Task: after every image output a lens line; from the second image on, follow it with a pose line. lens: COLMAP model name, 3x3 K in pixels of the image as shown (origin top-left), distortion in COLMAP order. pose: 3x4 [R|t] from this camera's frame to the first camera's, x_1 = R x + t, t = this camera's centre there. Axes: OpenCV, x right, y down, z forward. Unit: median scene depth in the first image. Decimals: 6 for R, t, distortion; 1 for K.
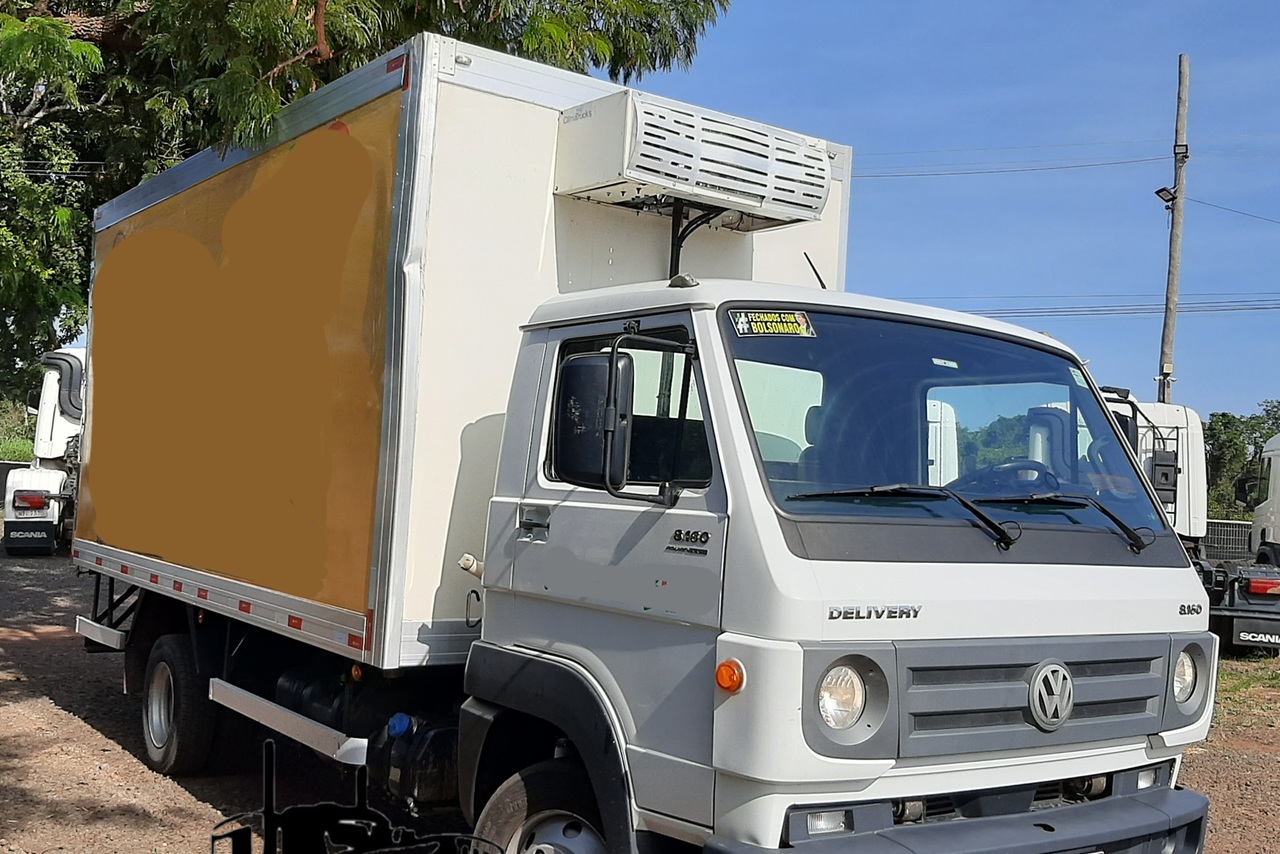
lens RADIAL K [[1350.0, 0, 637.3], [0, 1350.0, 431.9], [0, 0, 1]] dist [0.132708, 0.000000]
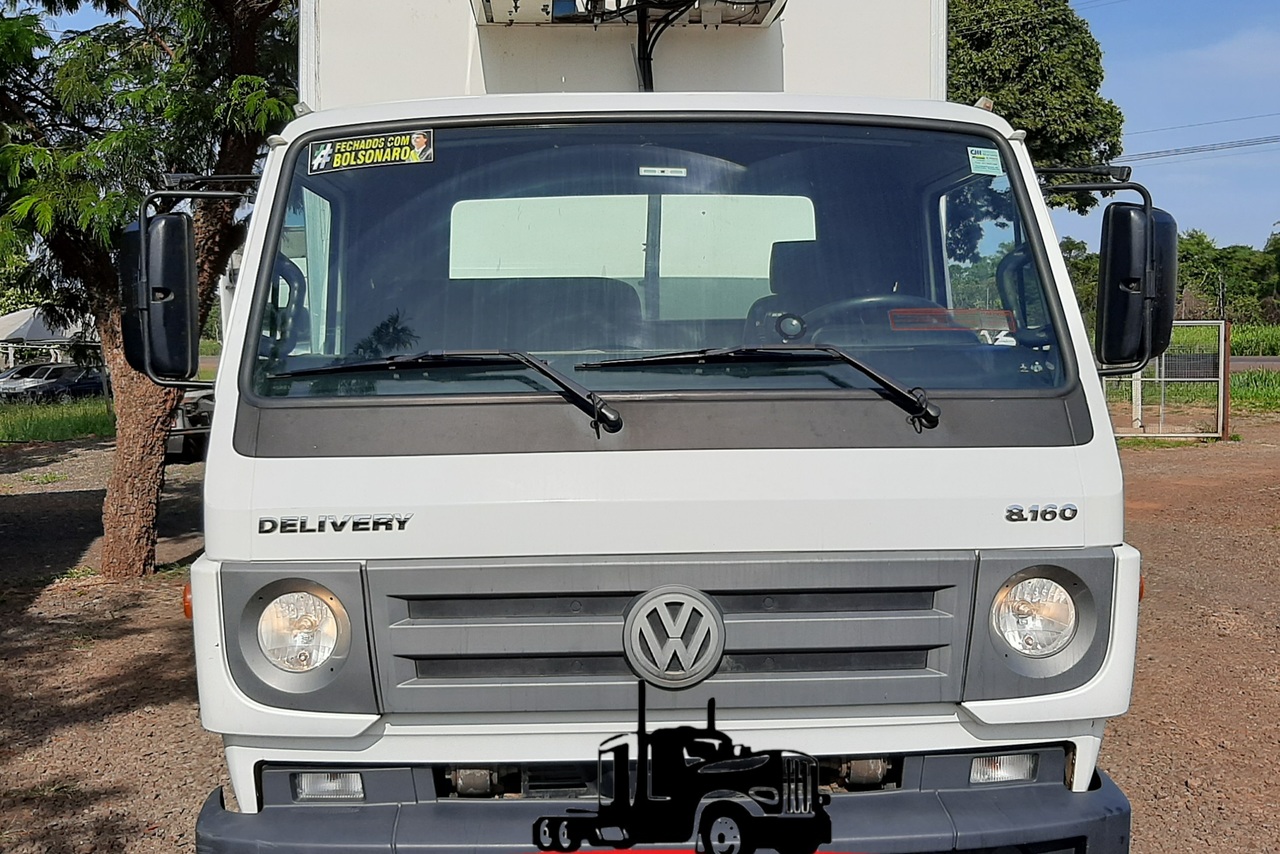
lens RADIAL K [[1350.0, 0, 639.2], [0, 1350.0, 418.5], [0, 0, 1]] dist [0.132708, 0.000000]
pose [[0.820619, -0.030310, -0.570672, 0.686653], [0.077498, 0.995270, 0.058579, 0.039829], [0.566197, -0.092297, 0.819086, 0.440294]]
